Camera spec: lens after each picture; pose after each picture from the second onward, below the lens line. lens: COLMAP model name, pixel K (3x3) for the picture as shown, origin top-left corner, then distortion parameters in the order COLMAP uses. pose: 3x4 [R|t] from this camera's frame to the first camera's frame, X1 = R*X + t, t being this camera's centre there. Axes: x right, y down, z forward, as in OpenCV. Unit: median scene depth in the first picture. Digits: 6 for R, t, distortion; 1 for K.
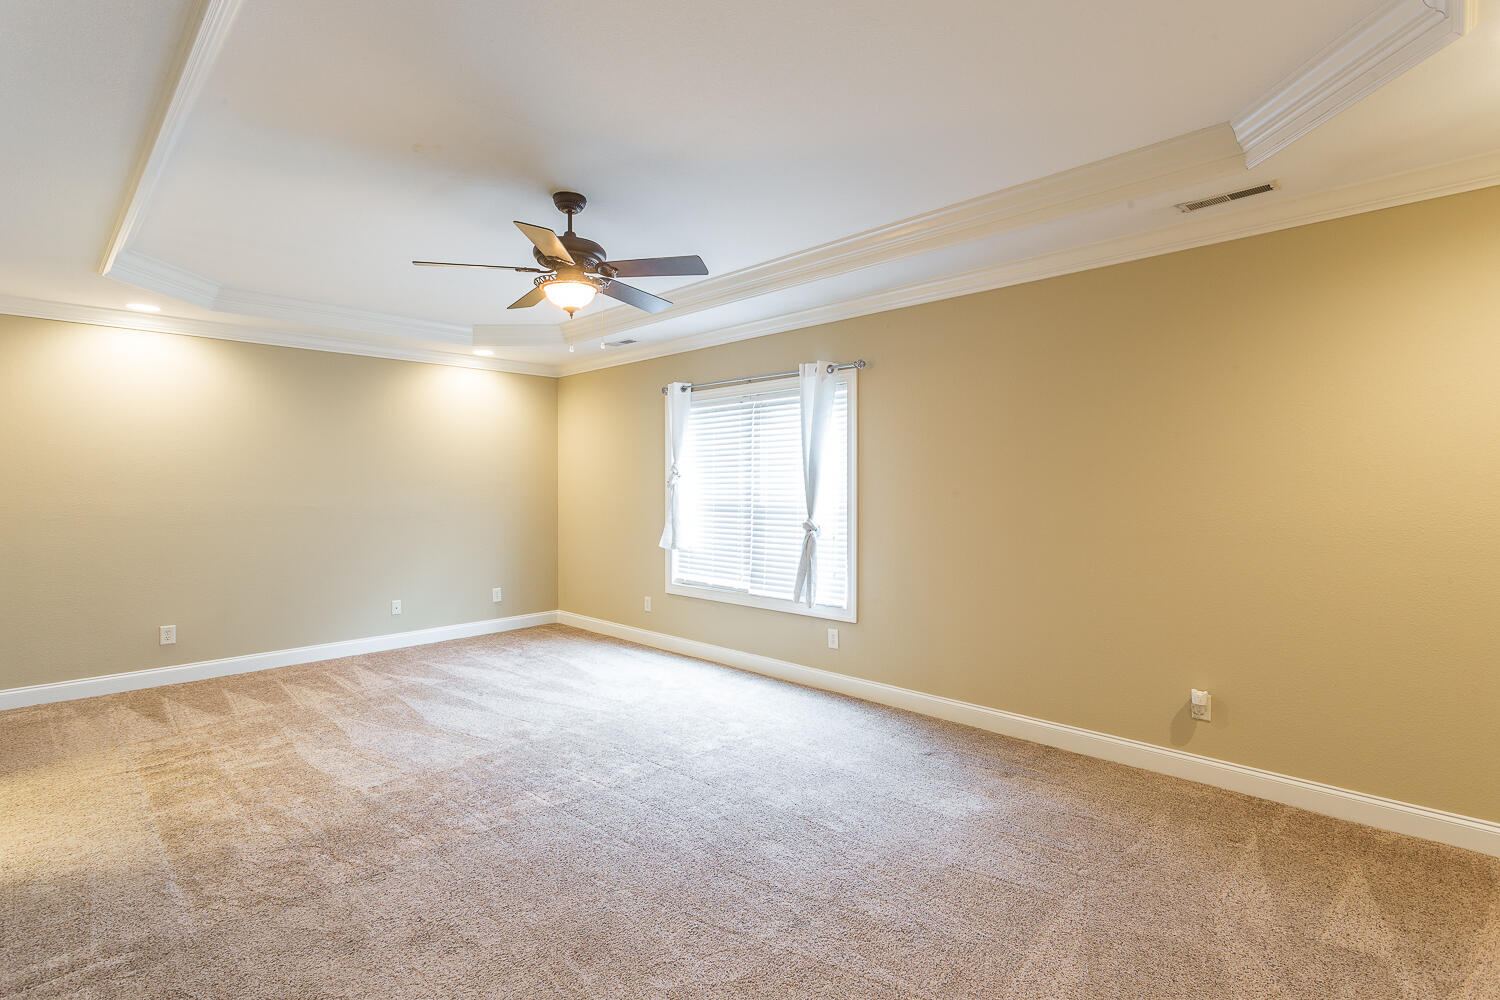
lens RADIAL K [[714.0, 0, 752.5], [0, 714.0, 498.3], [0, 0, 1]] dist [-0.000657, -0.000621]
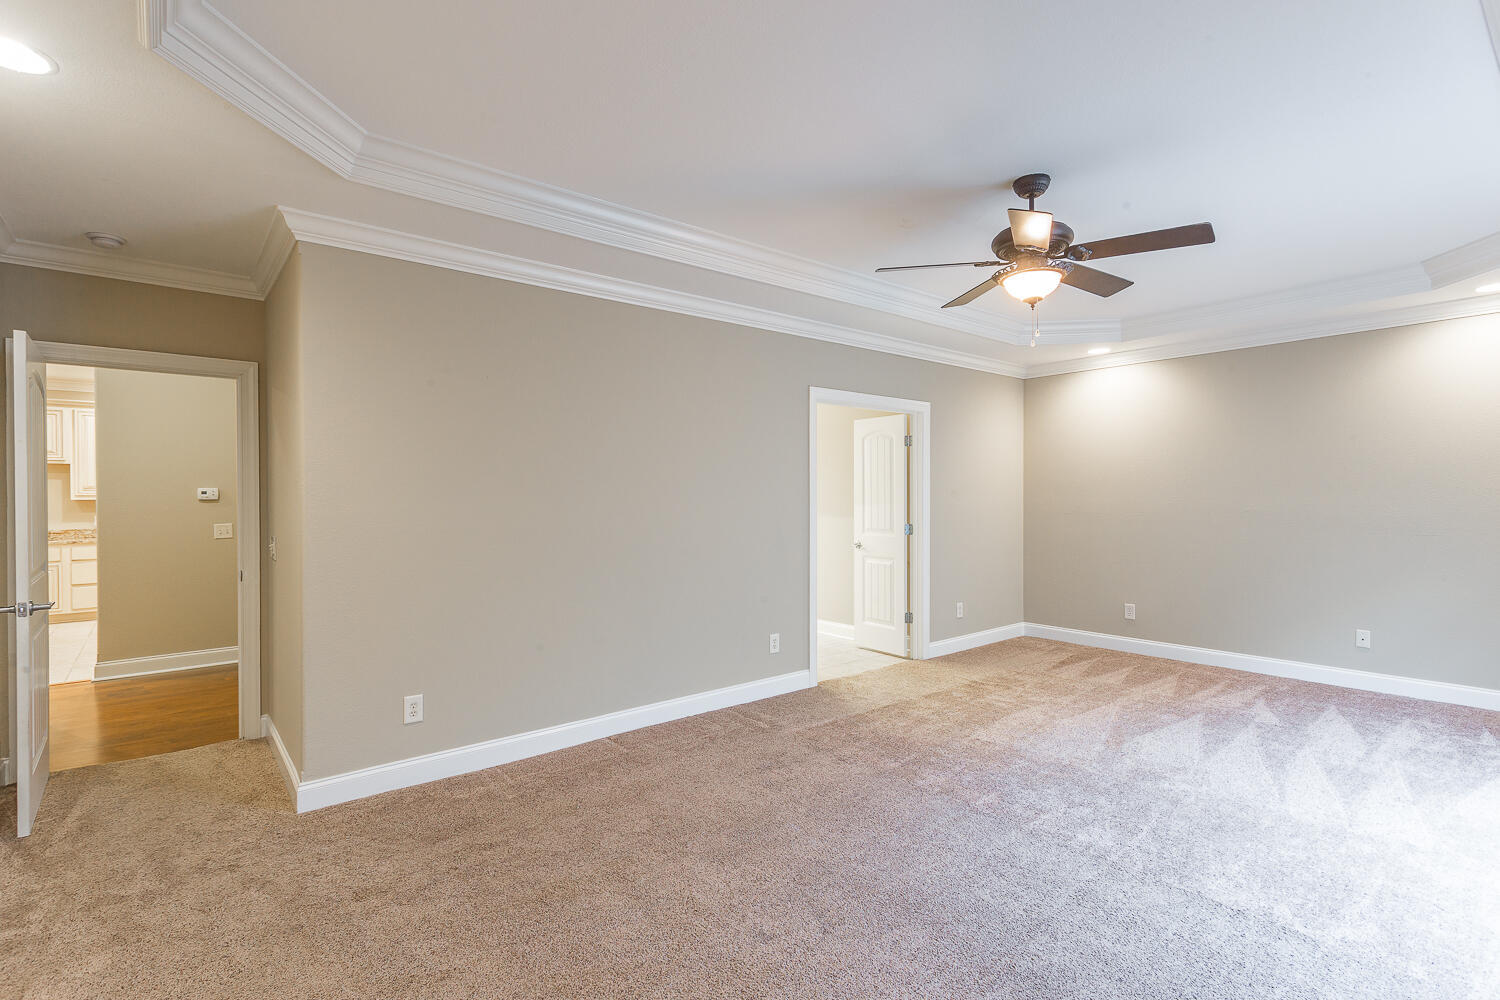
lens RADIAL K [[714.0, 0, 748.4], [0, 714.0, 507.9], [0, 0, 1]] dist [-0.000657, -0.000621]
pose [[-0.108346, 0.025211, -0.993794, 0.692617], [-0.011332, 0.999582, 0.026593, -0.016777], [0.994049, 0.014143, -0.108015, 0.719308]]
